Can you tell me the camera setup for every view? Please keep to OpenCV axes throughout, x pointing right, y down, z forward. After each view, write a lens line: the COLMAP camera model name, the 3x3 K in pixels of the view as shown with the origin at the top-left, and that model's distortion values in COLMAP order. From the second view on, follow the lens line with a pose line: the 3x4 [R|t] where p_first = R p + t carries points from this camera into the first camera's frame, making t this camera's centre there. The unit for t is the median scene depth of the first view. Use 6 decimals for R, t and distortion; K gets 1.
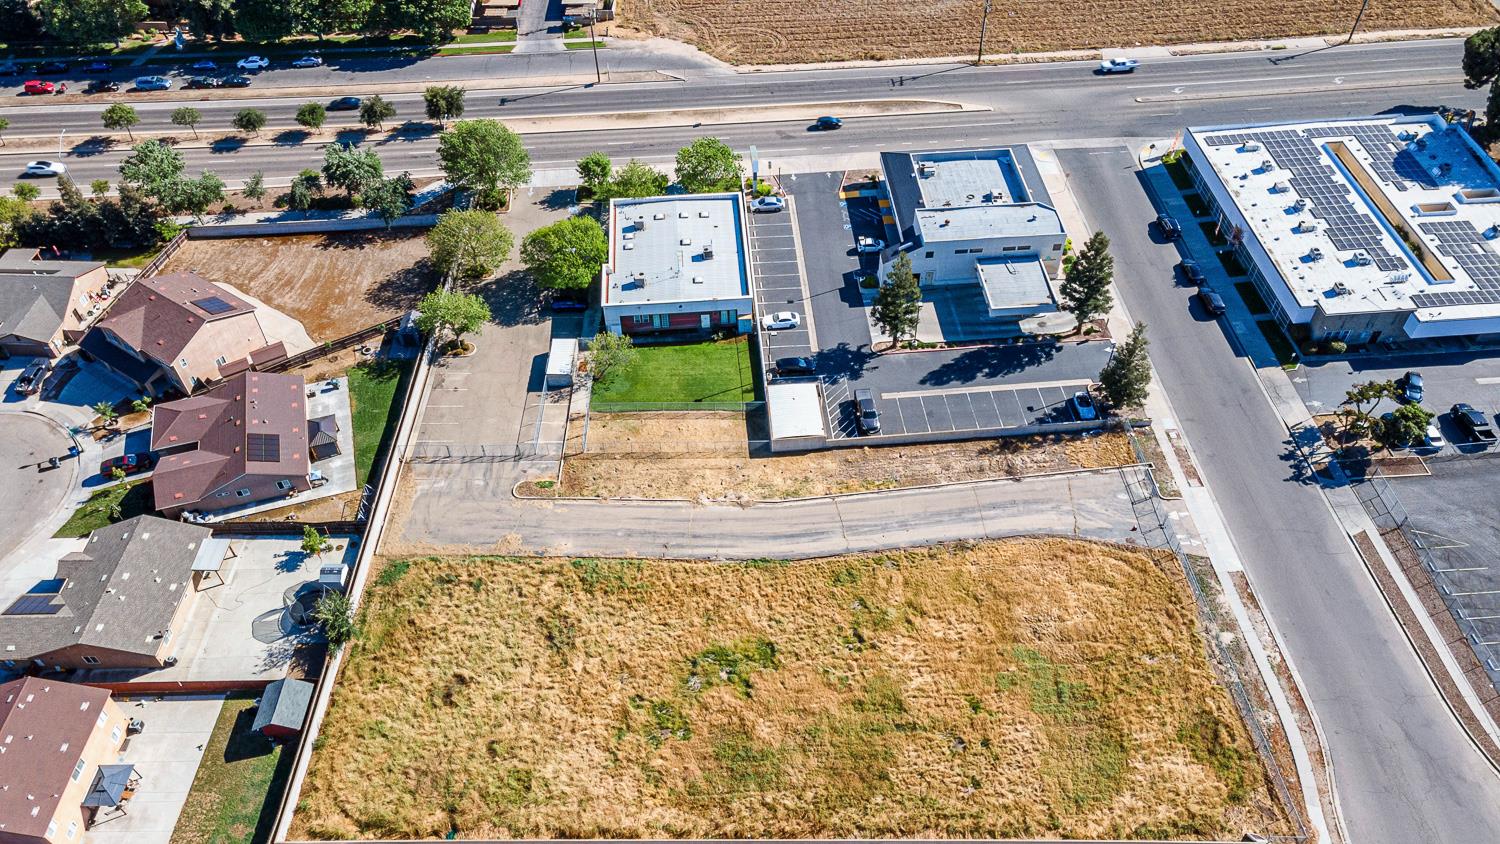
lens RADIAL K [[1101.2, 0, 747.9], [0, 1101.2, 415.8], [0, 0, 1]] dist [0.000017, 0.079681]
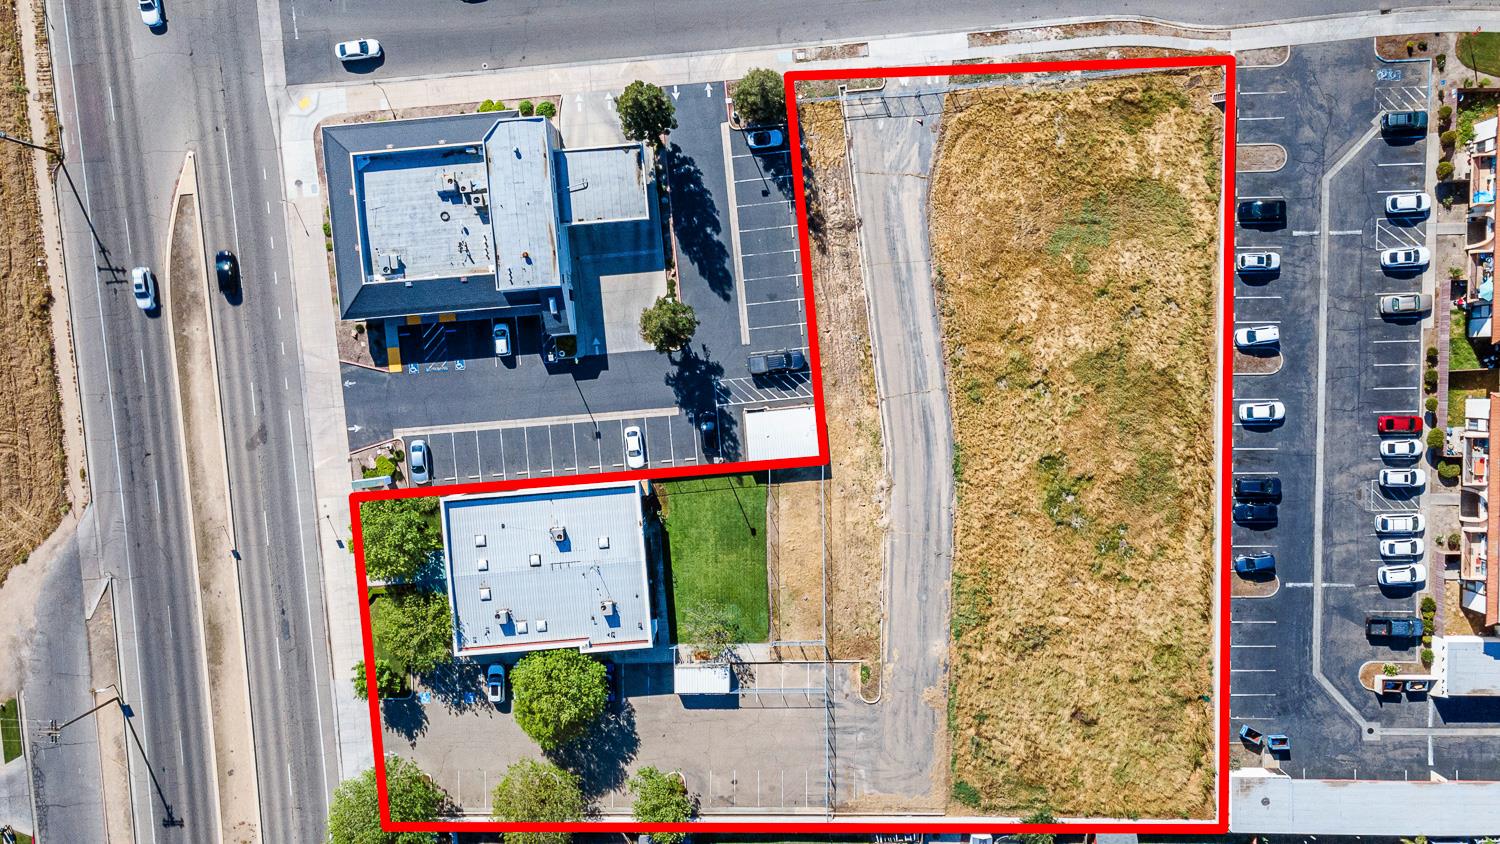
lens RADIAL K [[1101.2, 0, 747.9], [0, 1101.2, 415.8], [0, 0, 1]] dist [0.000017, 0.079681]
pose [[-0.012122, -0.999460, -0.030532, 0.098113], [0.739126, -0.029521, 0.672920, -0.744132], [-0.673458, -0.014409, 0.739085, 0.313538]]
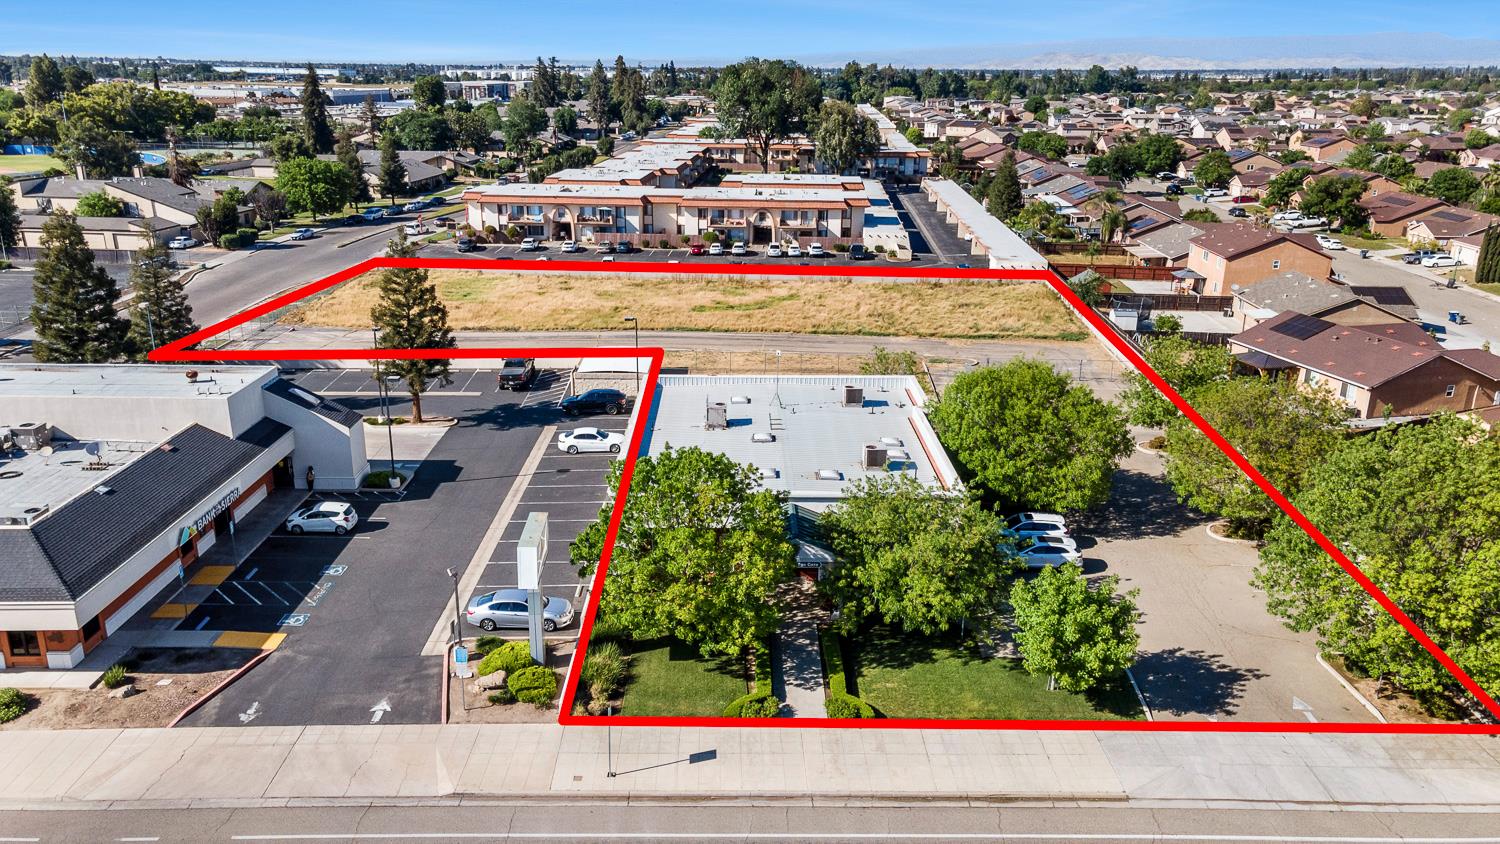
lens RADIAL K [[1101.2, 0, 747.9], [0, 1101.2, 415.8], [0, 0, 1]] dist [0.000017, 0.079681]
pose [[-0.998199, -0.014578, 0.058186, -0.092686], [0.045643, 0.444798, 0.894467, -0.685208], [-0.038920, 0.895512, -0.443331, 1.453559]]
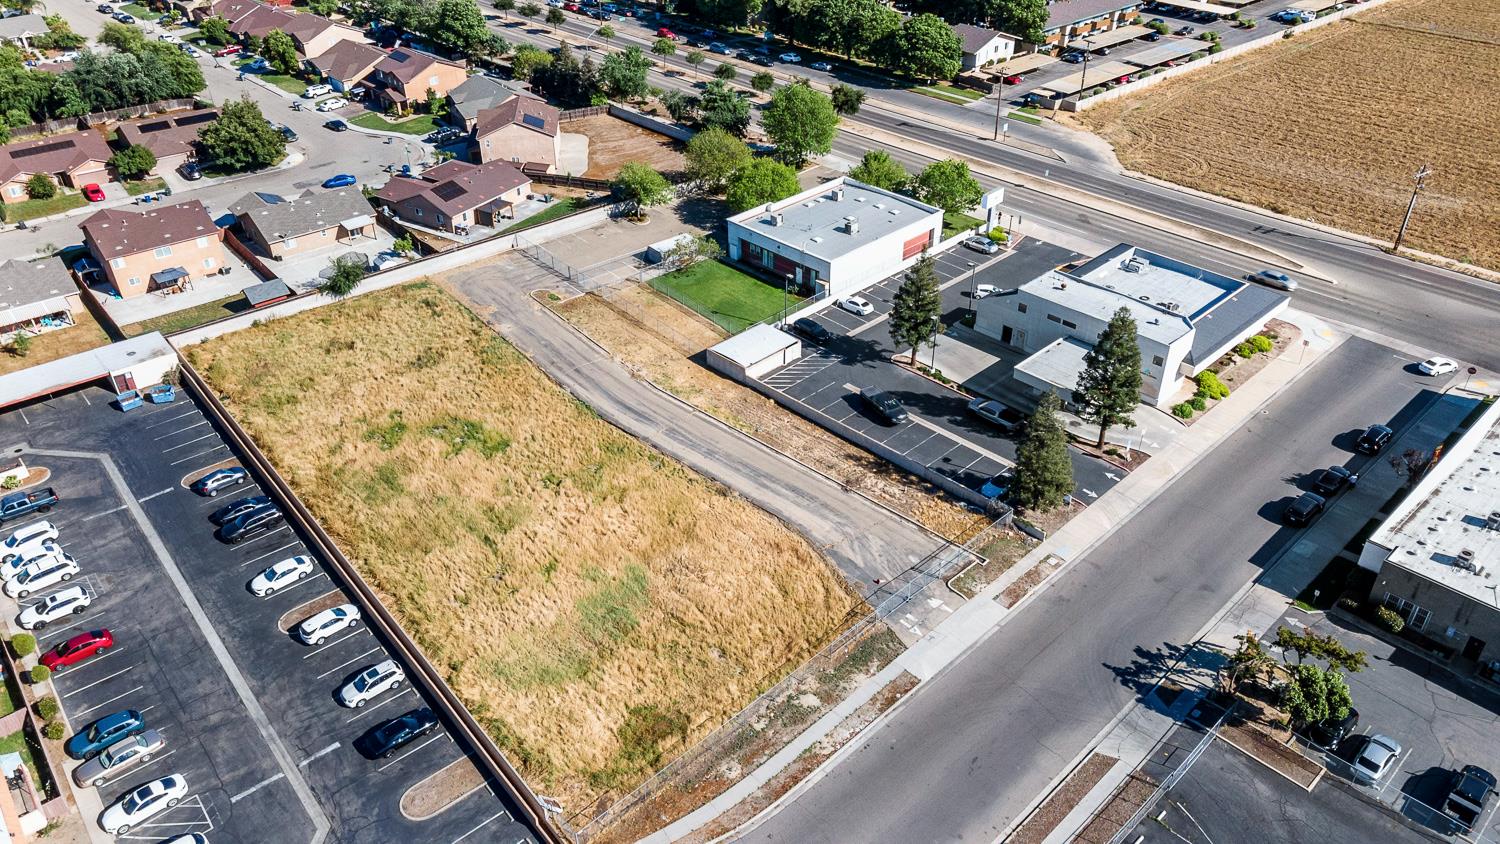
lens RADIAL K [[1101.2, 0, 747.9], [0, 1101.2, 415.8], [0, 0, 1]] dist [0.000017, 0.079681]
pose [[0.640353, 0.428923, -0.637160, 0.739325], [-0.555923, 0.831233, 0.000860, 0.053389], [0.529997, 0.353661, 0.770731, 0.288357]]
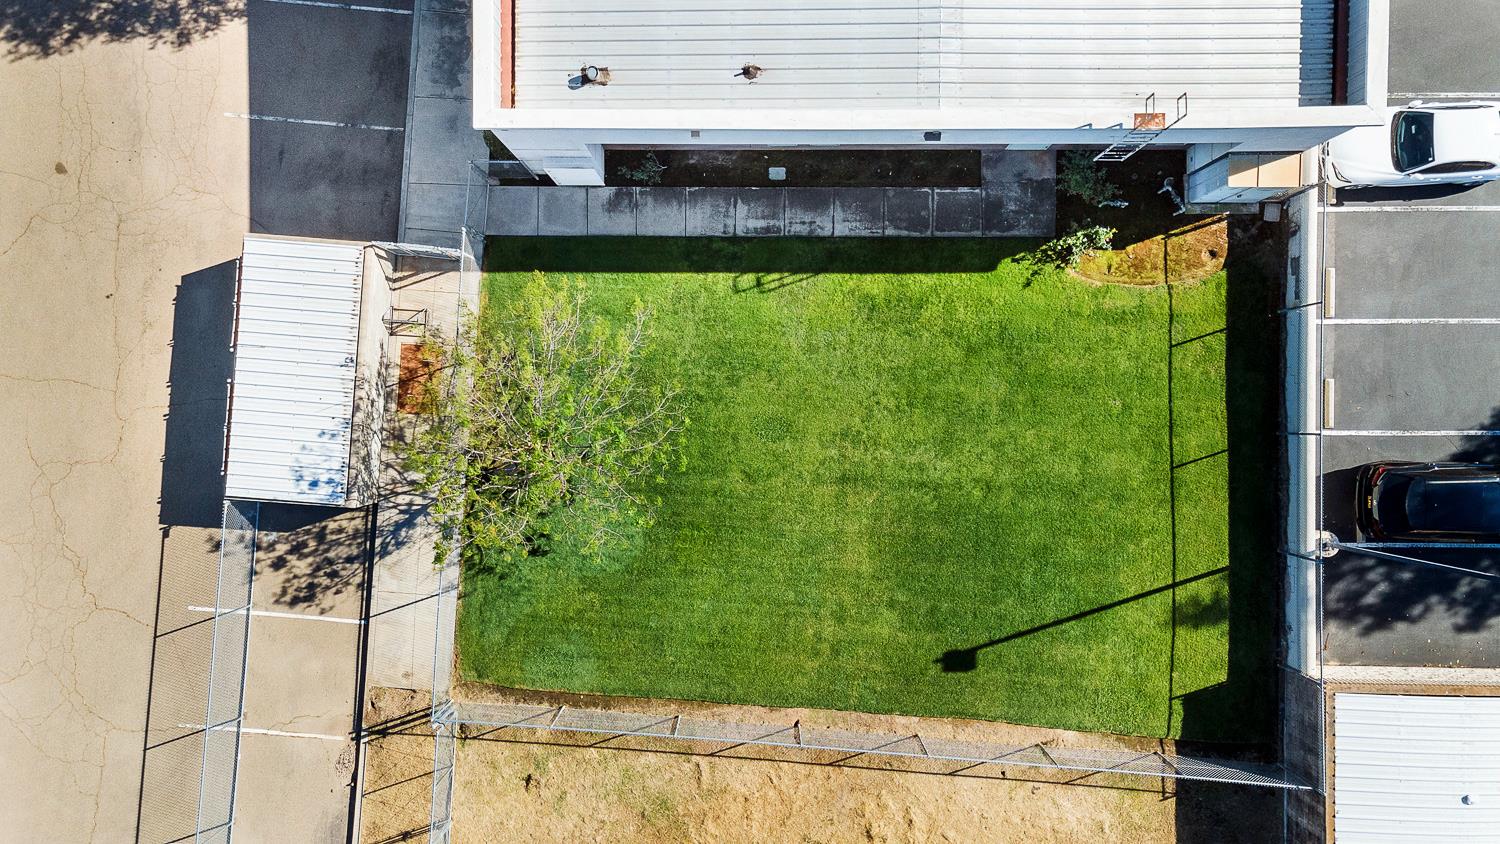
lens RADIAL K [[1101.2, 0, 747.9], [0, 1101.2, 415.8], [0, 0, 1]] dist [0.000017, 0.079681]
pose [[0.997327, 0.072663, 0.007743, -0.102017], [-0.057532, 0.715463, 0.696278, -0.215799], [0.045053, -0.694862, 0.717731, 0.972392]]
